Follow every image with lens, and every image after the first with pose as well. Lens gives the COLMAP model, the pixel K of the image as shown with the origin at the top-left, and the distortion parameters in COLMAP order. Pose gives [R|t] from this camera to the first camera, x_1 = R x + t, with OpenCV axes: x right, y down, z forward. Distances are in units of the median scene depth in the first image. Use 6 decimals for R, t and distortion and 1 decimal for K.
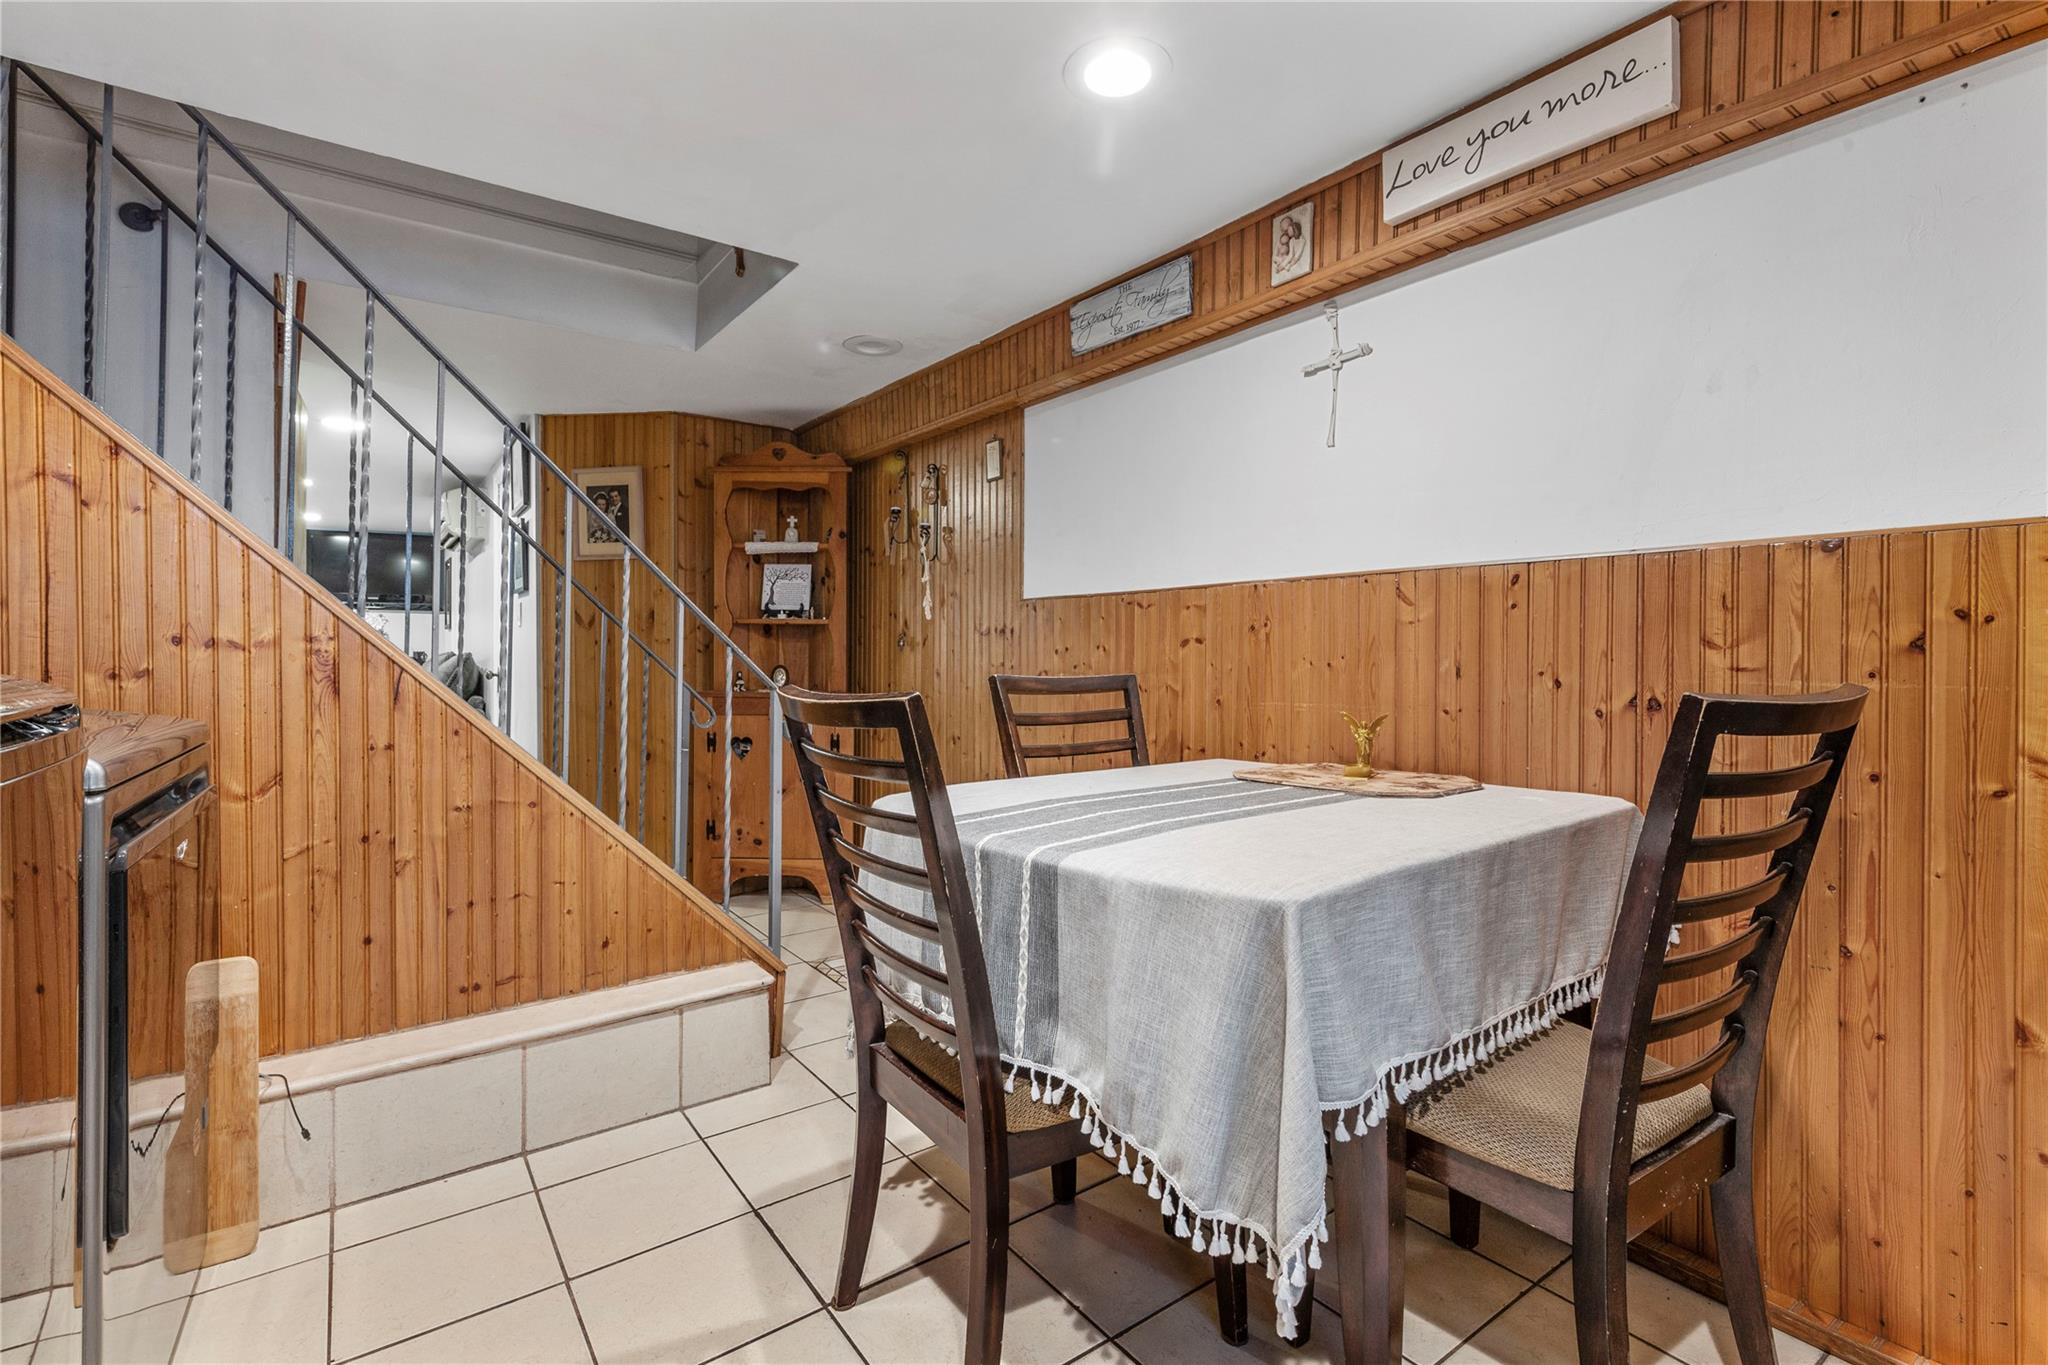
lens RADIAL K [[936.6, 0, 1026.4], [0, 936.6, 657.4], [0, 0, 1]] dist [0.004350, -0.000324]
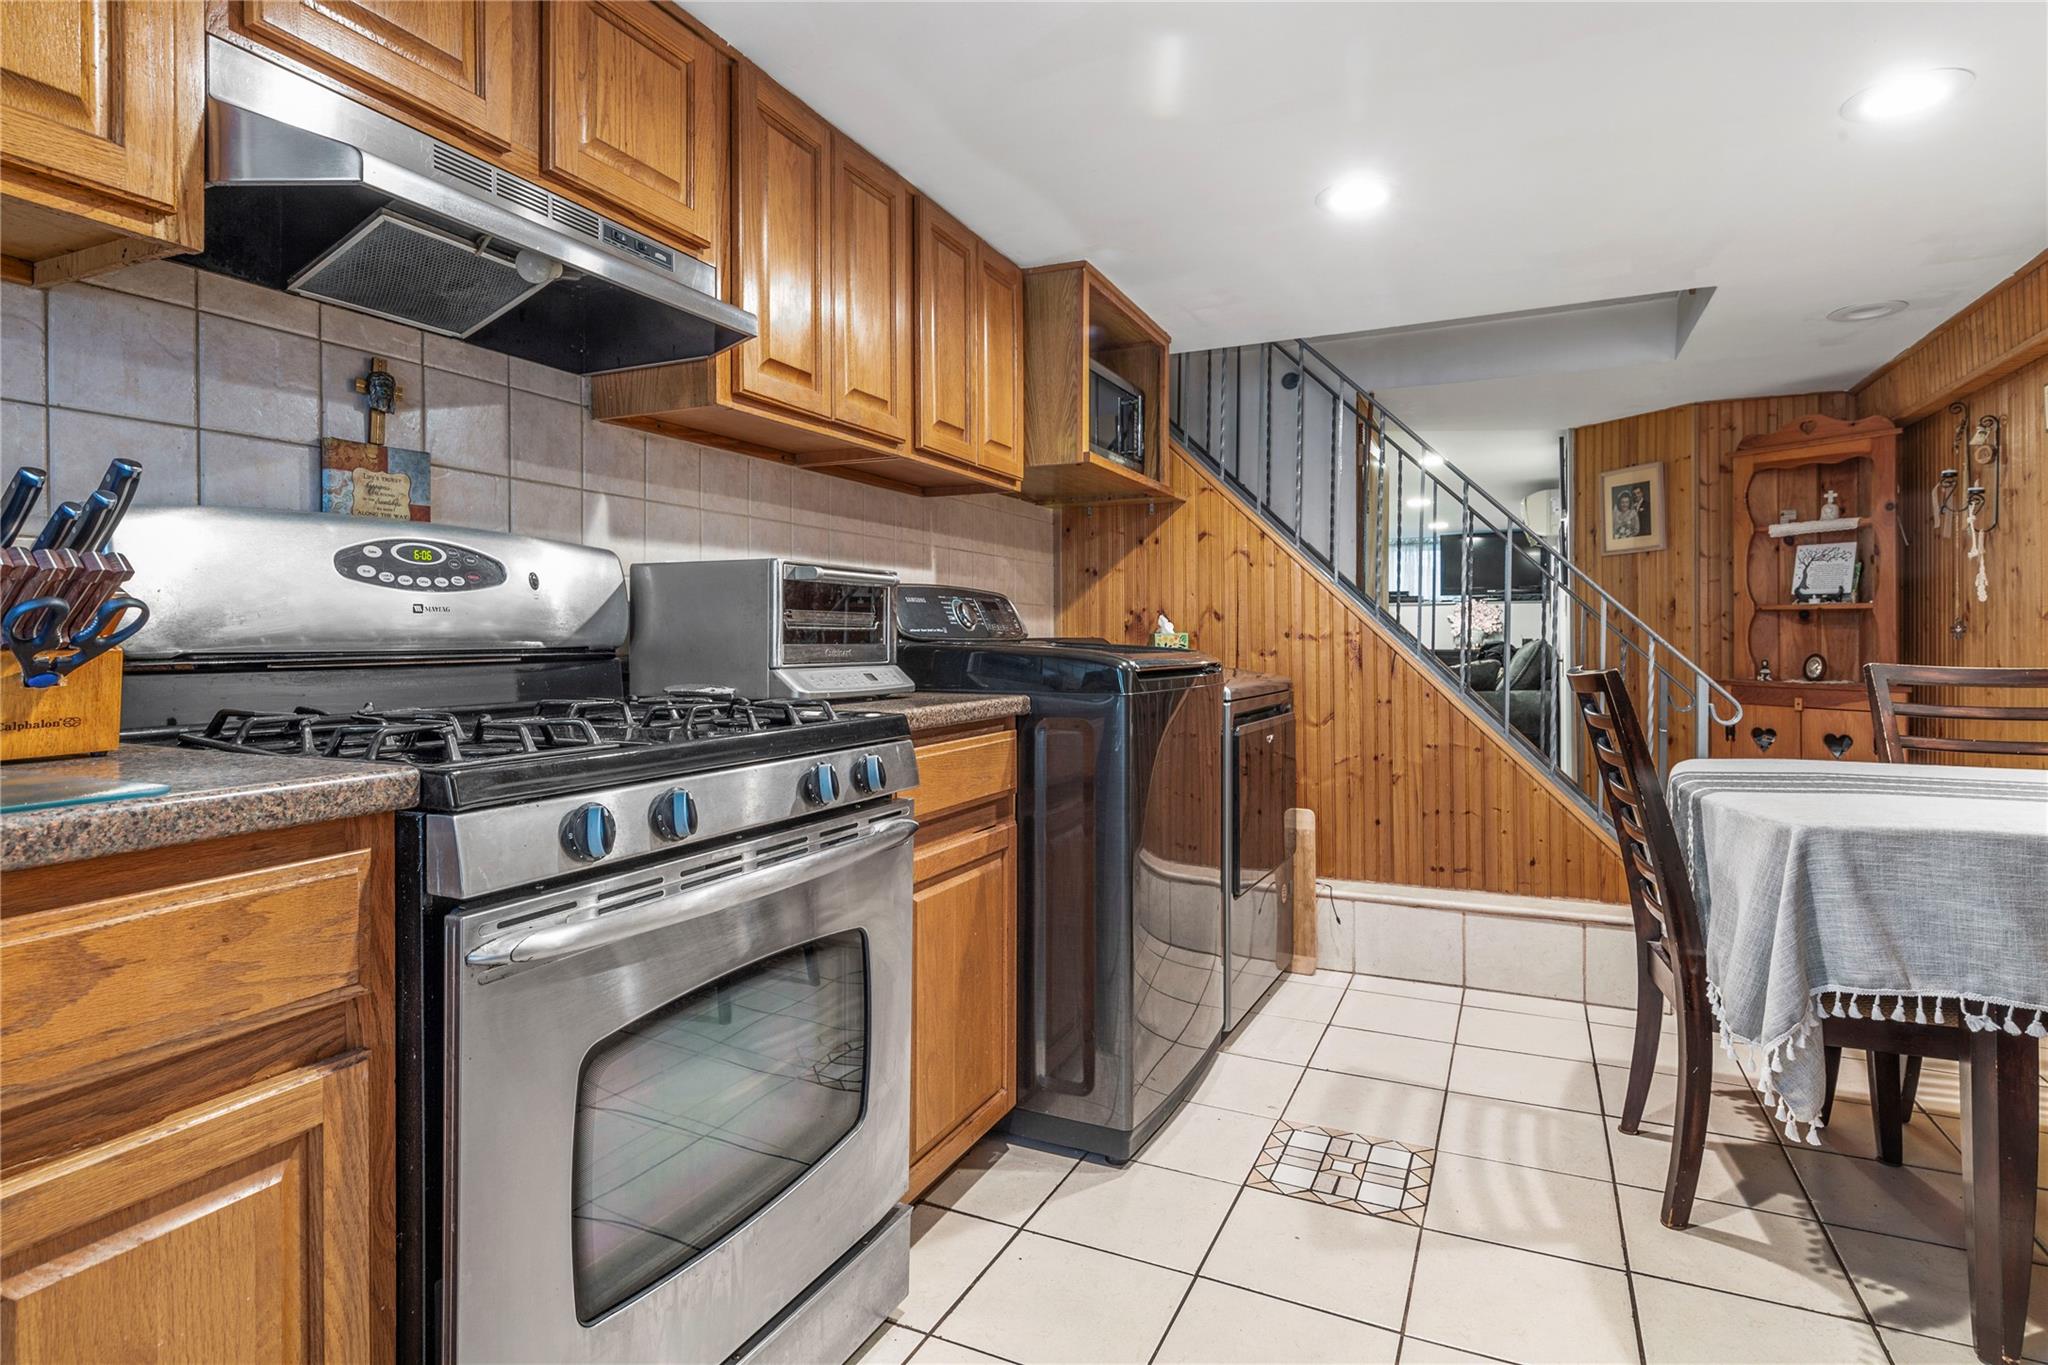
lens RADIAL K [[1013.8, 0, 1026.7], [0, 1013.8, 638.1], [0, 0, 1]] dist [-0.000495, -0.000155]
pose [[0.482276, -0.002332, -0.876016, 0.481733], [-0.002716, 0.999988, -0.004157, -0.002326], [0.876015, 0.004384, 0.482264, -0.328629]]
